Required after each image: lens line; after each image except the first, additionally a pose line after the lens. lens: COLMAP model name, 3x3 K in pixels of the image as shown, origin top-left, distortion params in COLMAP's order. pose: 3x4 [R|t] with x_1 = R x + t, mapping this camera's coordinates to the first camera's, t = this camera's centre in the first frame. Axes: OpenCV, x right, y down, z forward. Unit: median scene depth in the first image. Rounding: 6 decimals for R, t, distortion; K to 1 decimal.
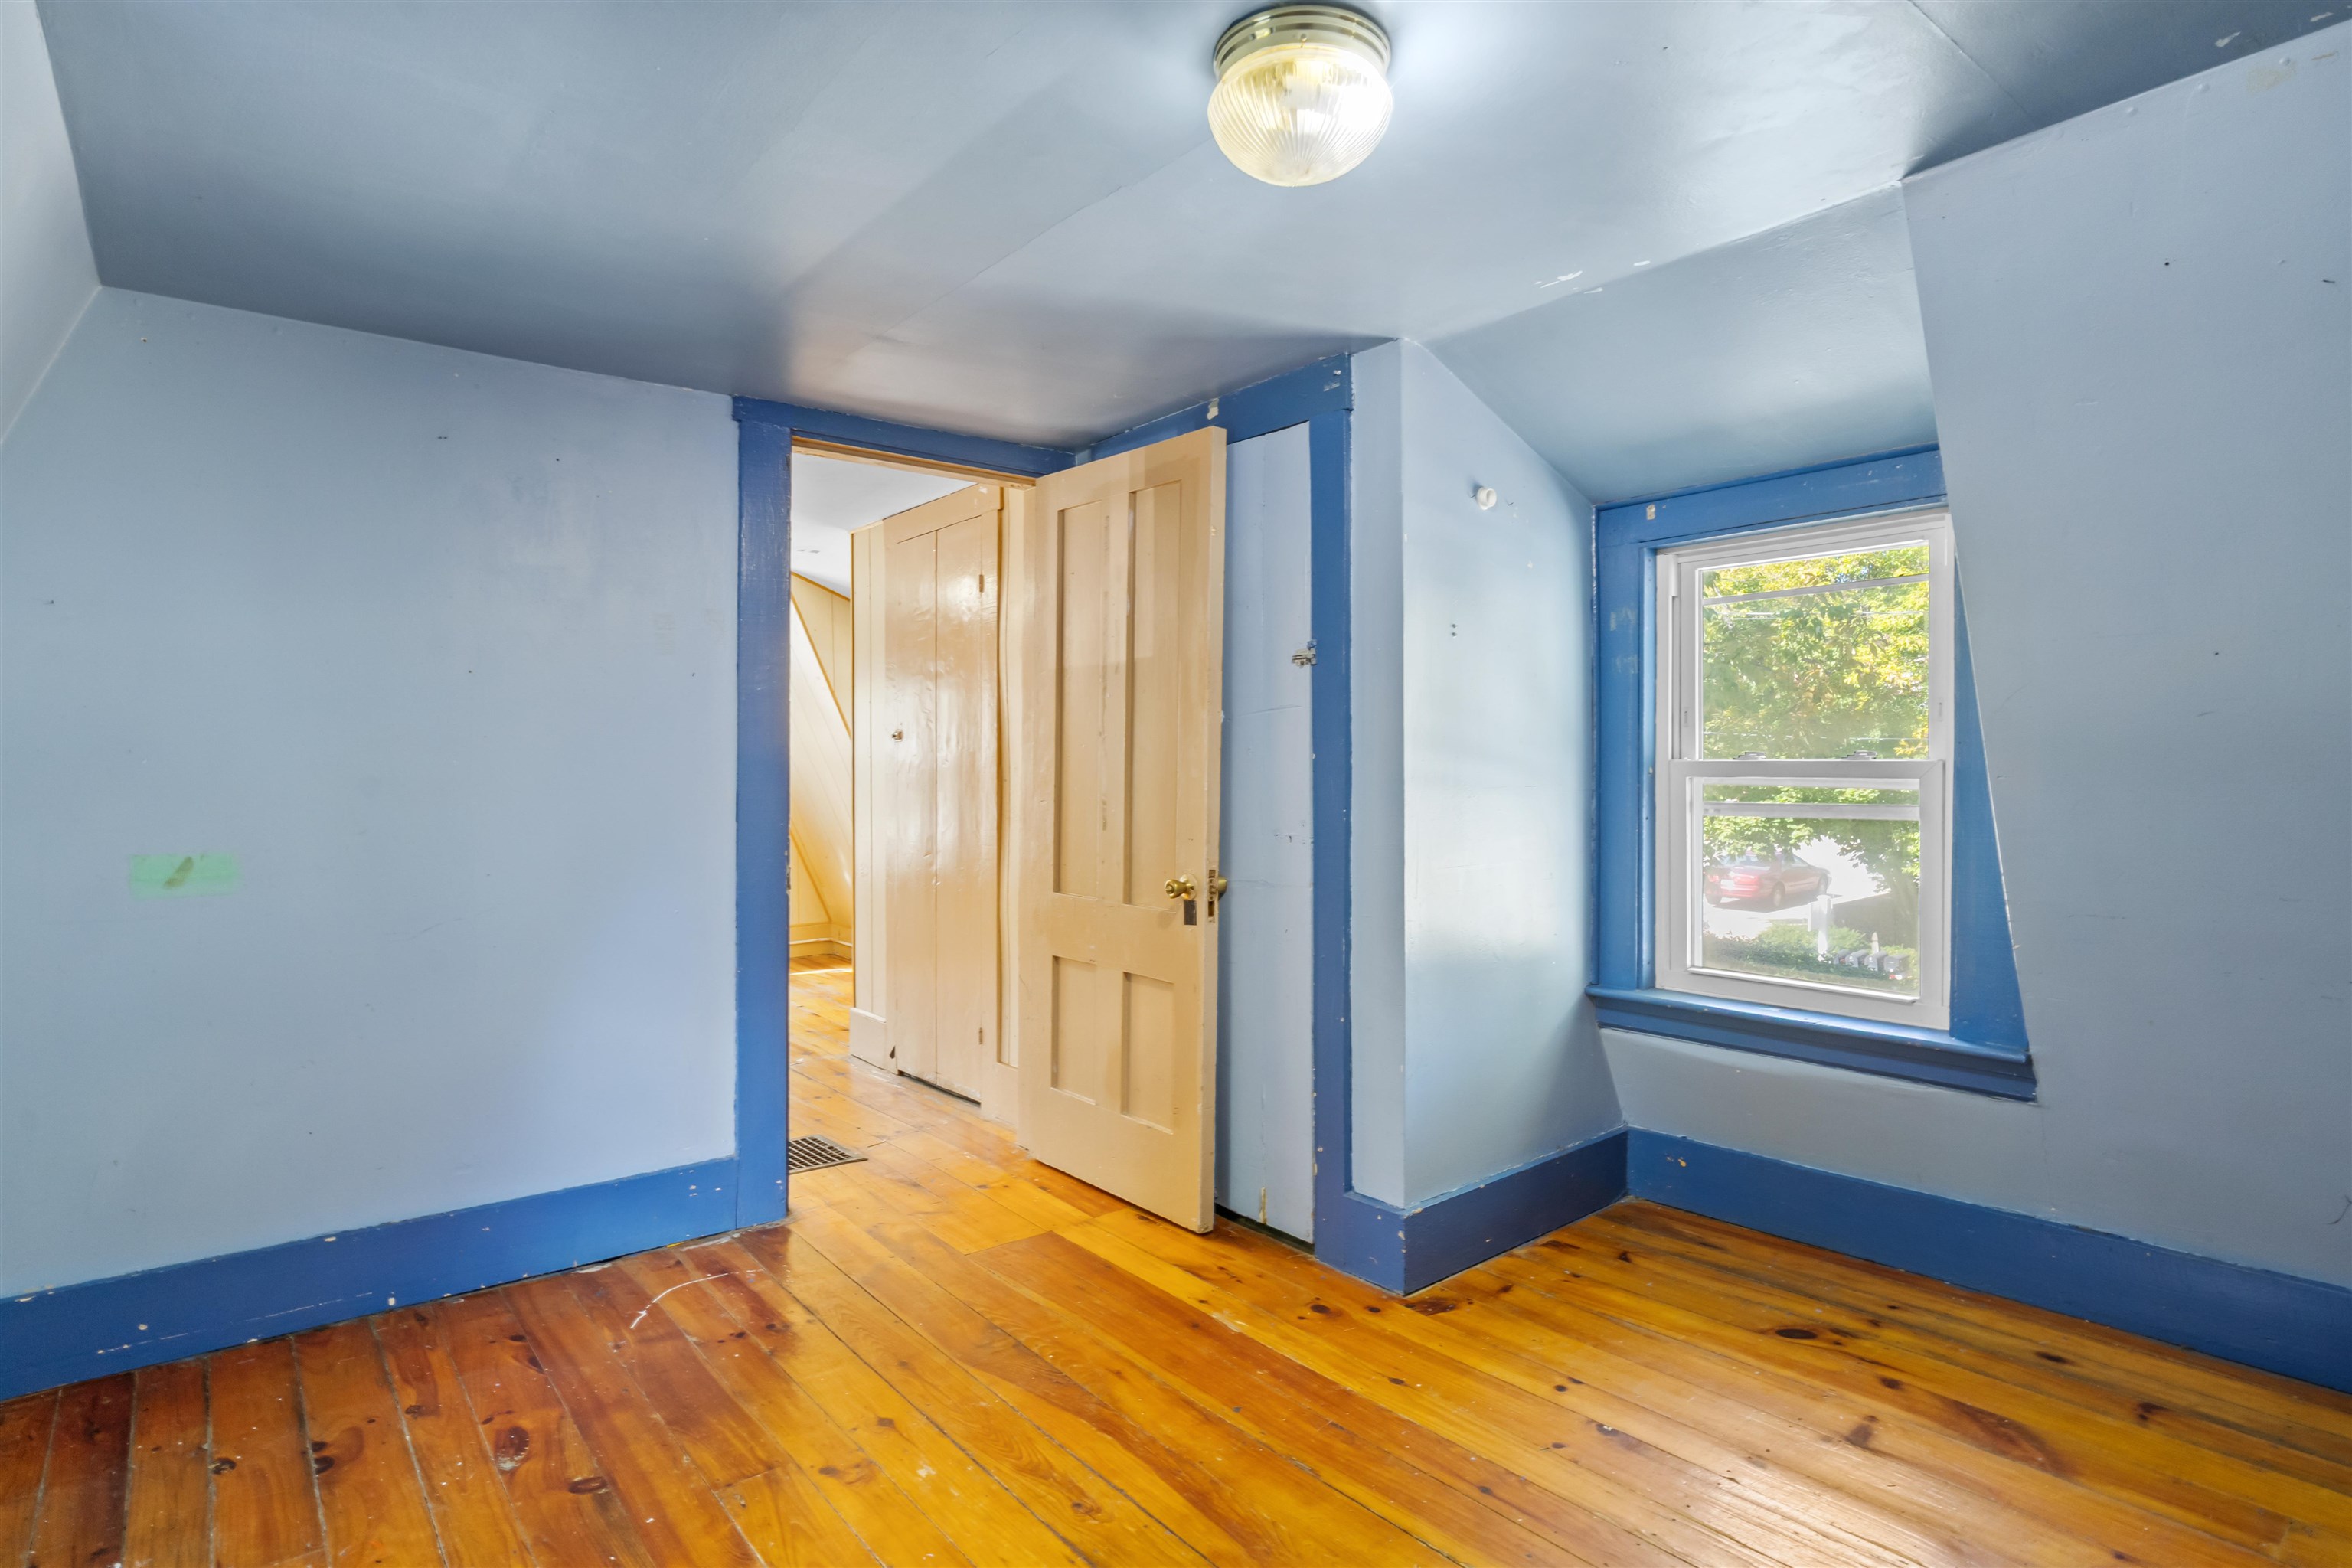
lens RADIAL K [[1214.9, 0, 1128.0], [0, 1214.9, 783.5], [0, 0, 1]] dist [-0.002967, 0.002528]
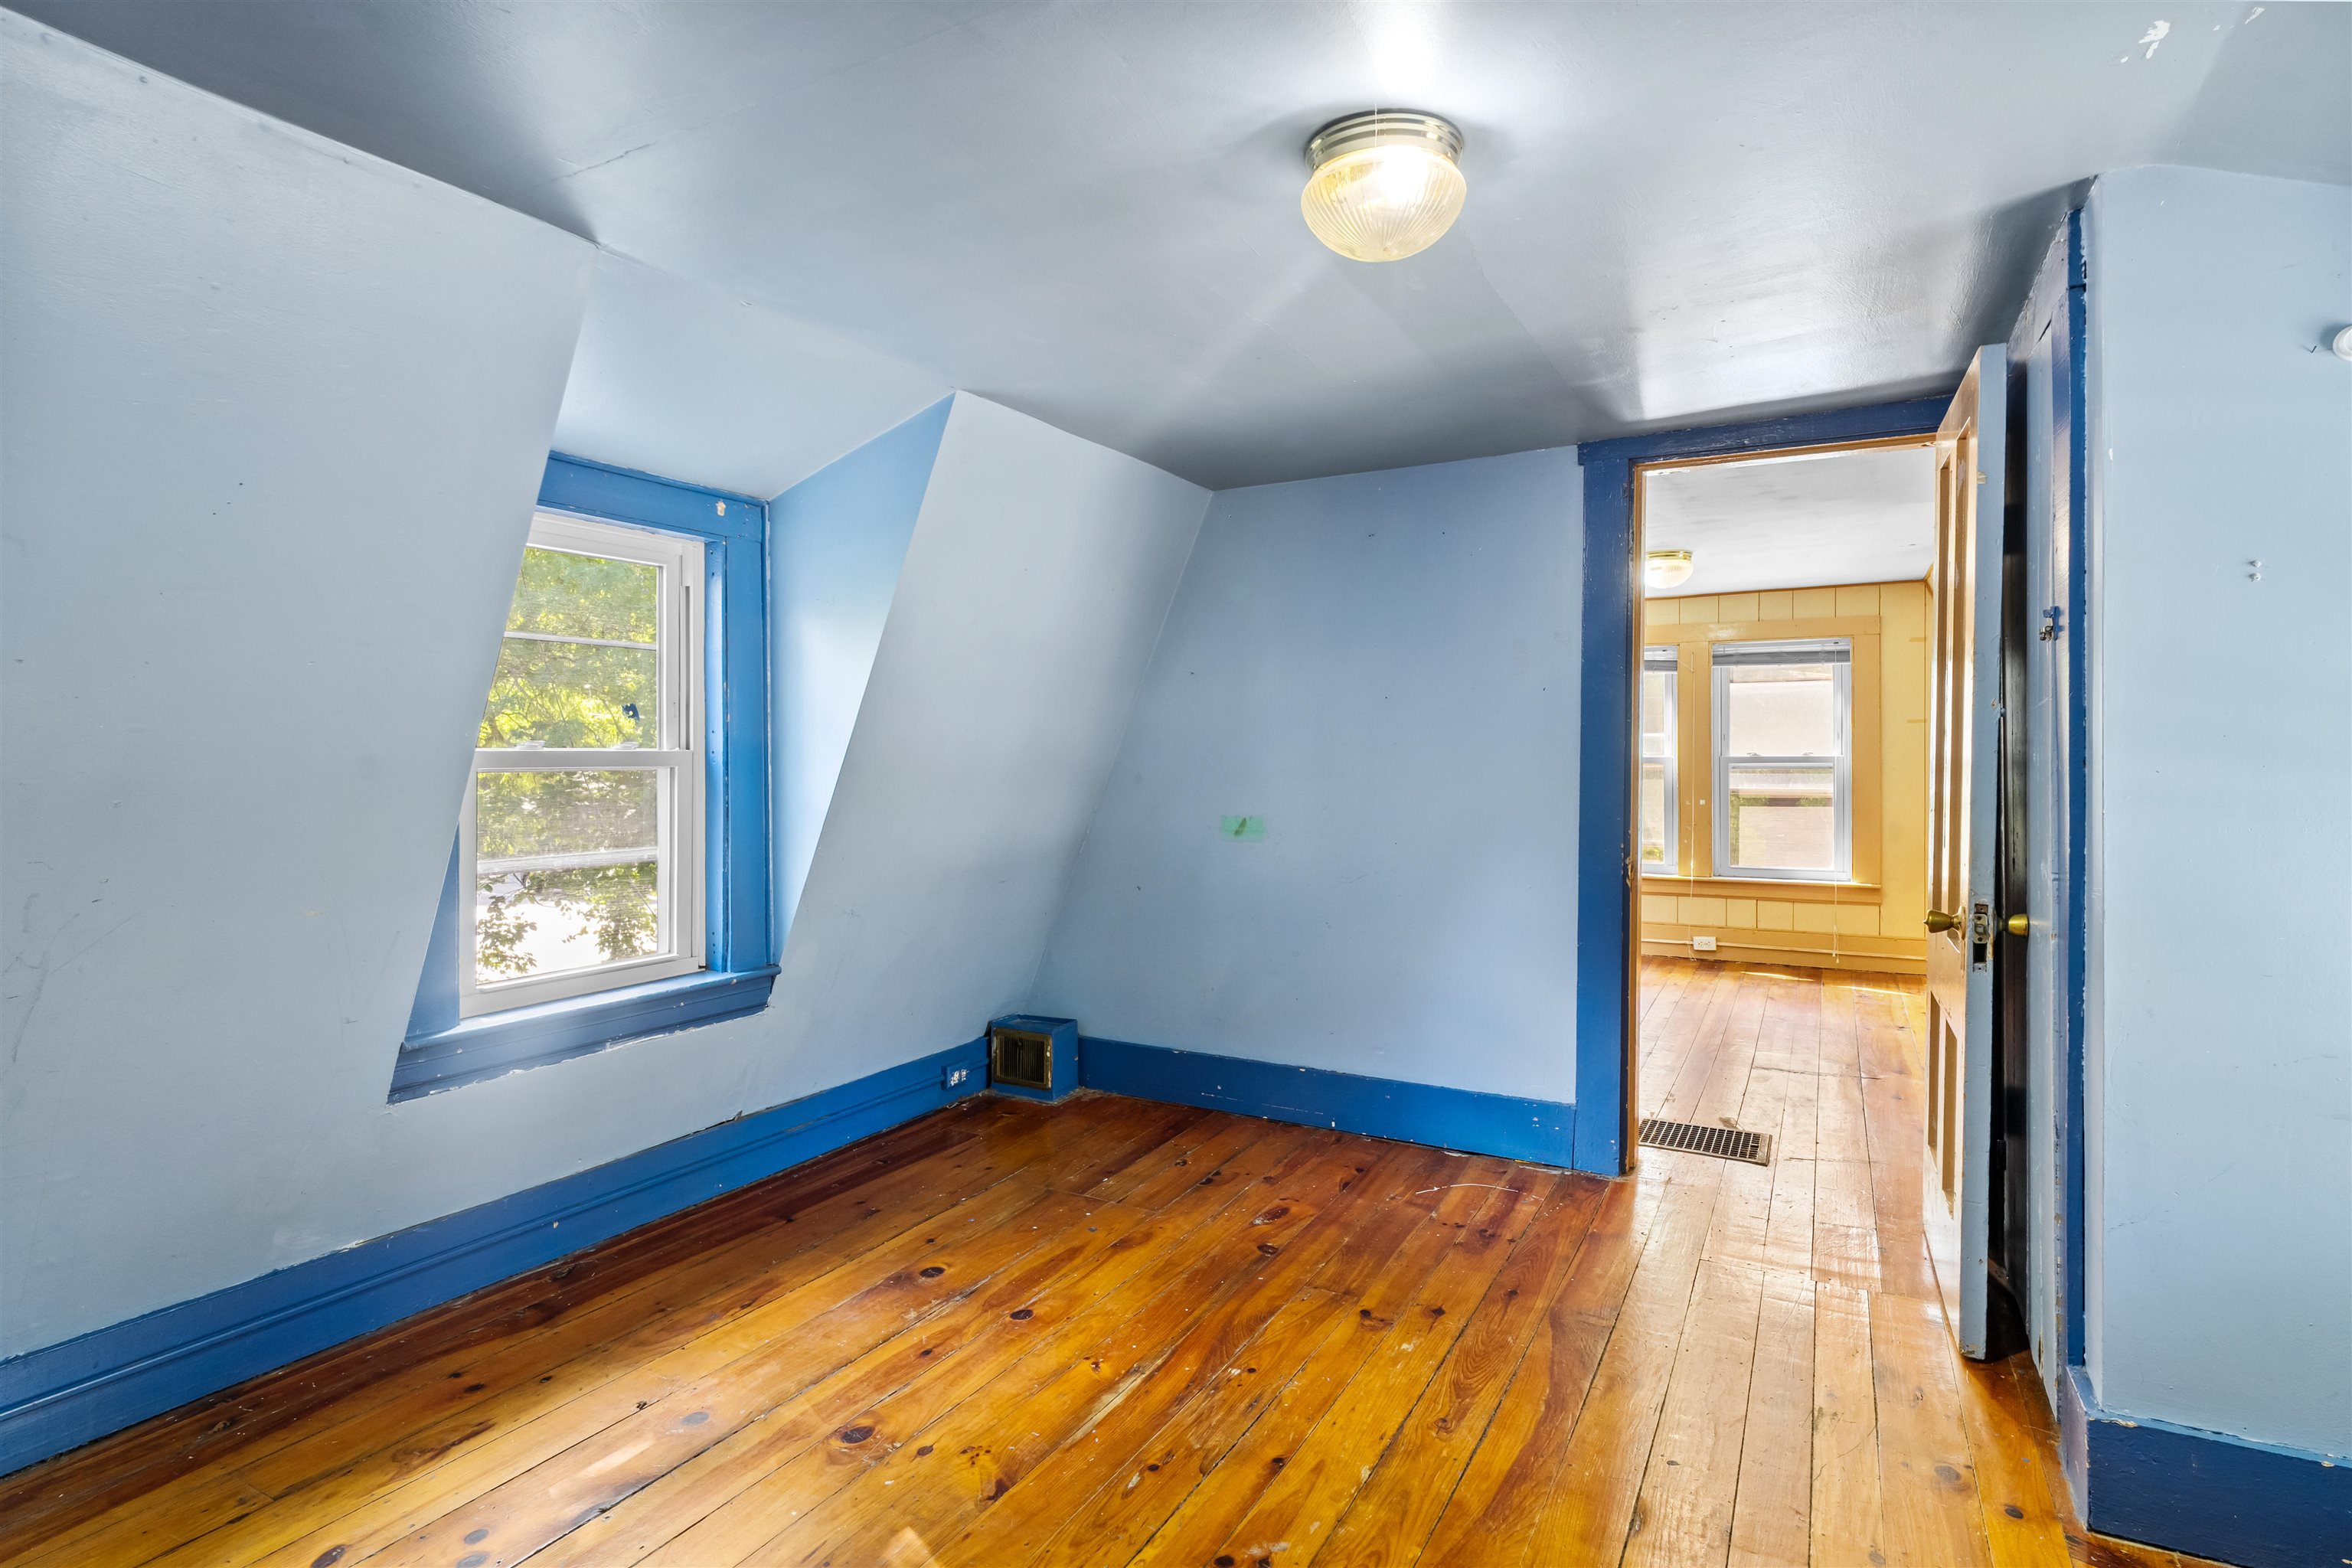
lens RADIAL K [[1214.9, 0, 1172.0], [0, 1214.9, 761.4], [0, 0, 1]] dist [-0.002967, 0.002528]
pose [[0.385098, 0.008904, -0.922833, 0.679778], [-0.011054, 0.999926, 0.005035, -0.023587], [0.922810, 0.008262, 0.385168, 0.235074]]
